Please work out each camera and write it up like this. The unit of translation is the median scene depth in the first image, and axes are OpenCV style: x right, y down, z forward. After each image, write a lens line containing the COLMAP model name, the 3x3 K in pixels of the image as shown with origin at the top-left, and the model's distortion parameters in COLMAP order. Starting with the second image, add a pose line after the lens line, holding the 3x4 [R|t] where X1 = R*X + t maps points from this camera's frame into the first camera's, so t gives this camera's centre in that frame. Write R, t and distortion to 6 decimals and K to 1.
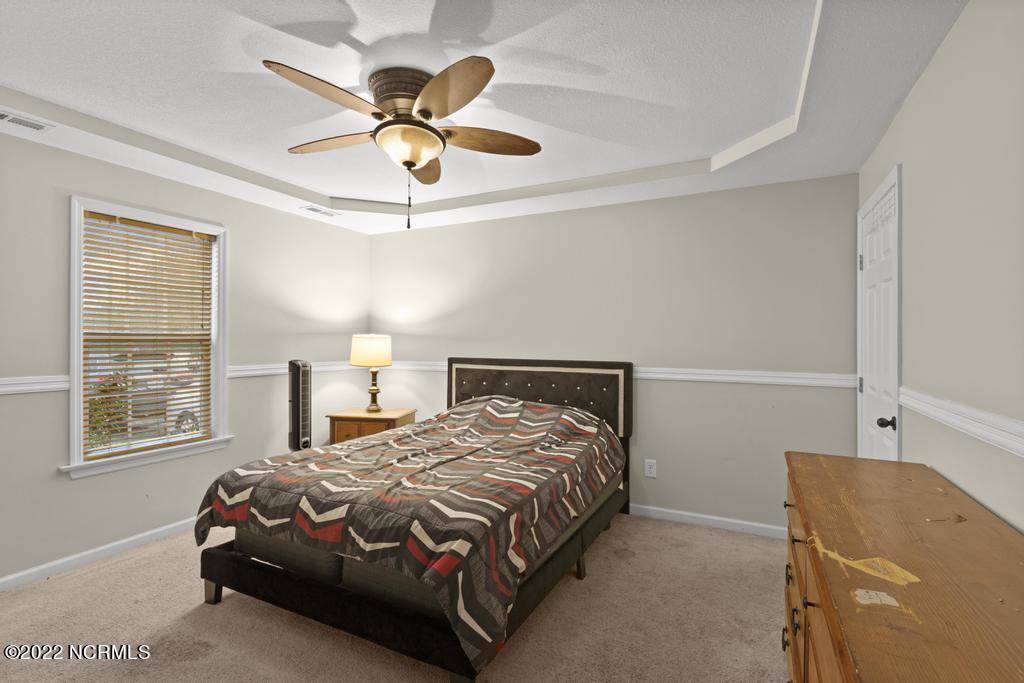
lens RADIAL K [[477.4, 0, 512.0], [0, 477.4, 341.5], [0, 0, 1]] dist [0.010227, 0.000895]
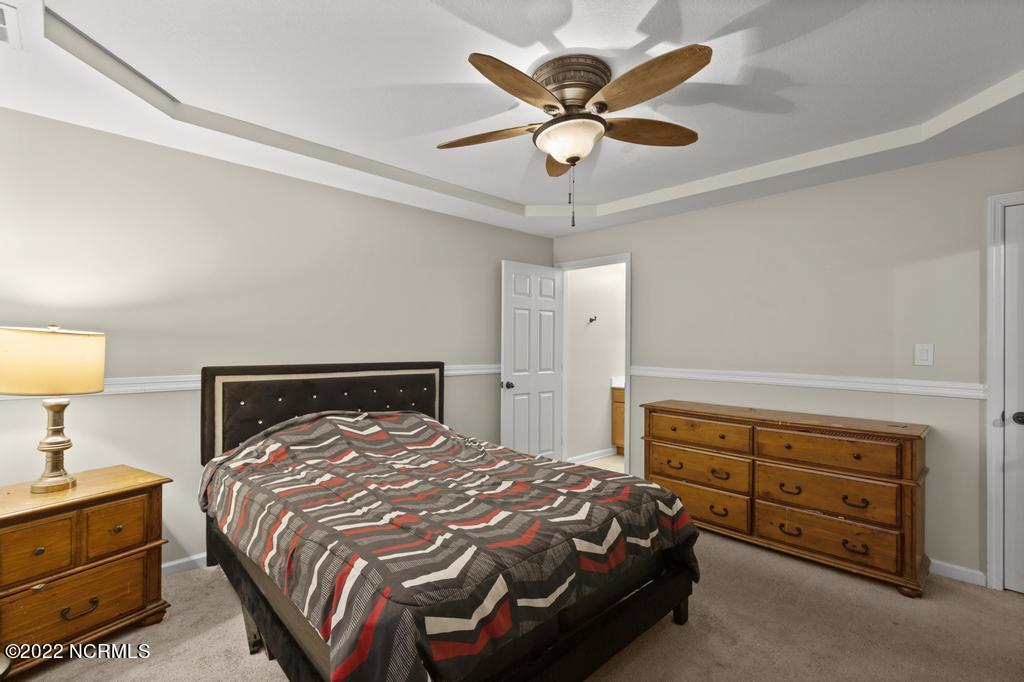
lens RADIAL K [[477.4, 0, 512.0], [0, 477.4, 341.0], [0, 0, 1]] dist [0.010227, 0.000895]
pose [[0.316964, 0.003120, 0.948433, -0.640745], [-0.004266, 0.999989, -0.001864, -0.001582], [-0.948428, -0.003455, 0.316974, 0.445148]]
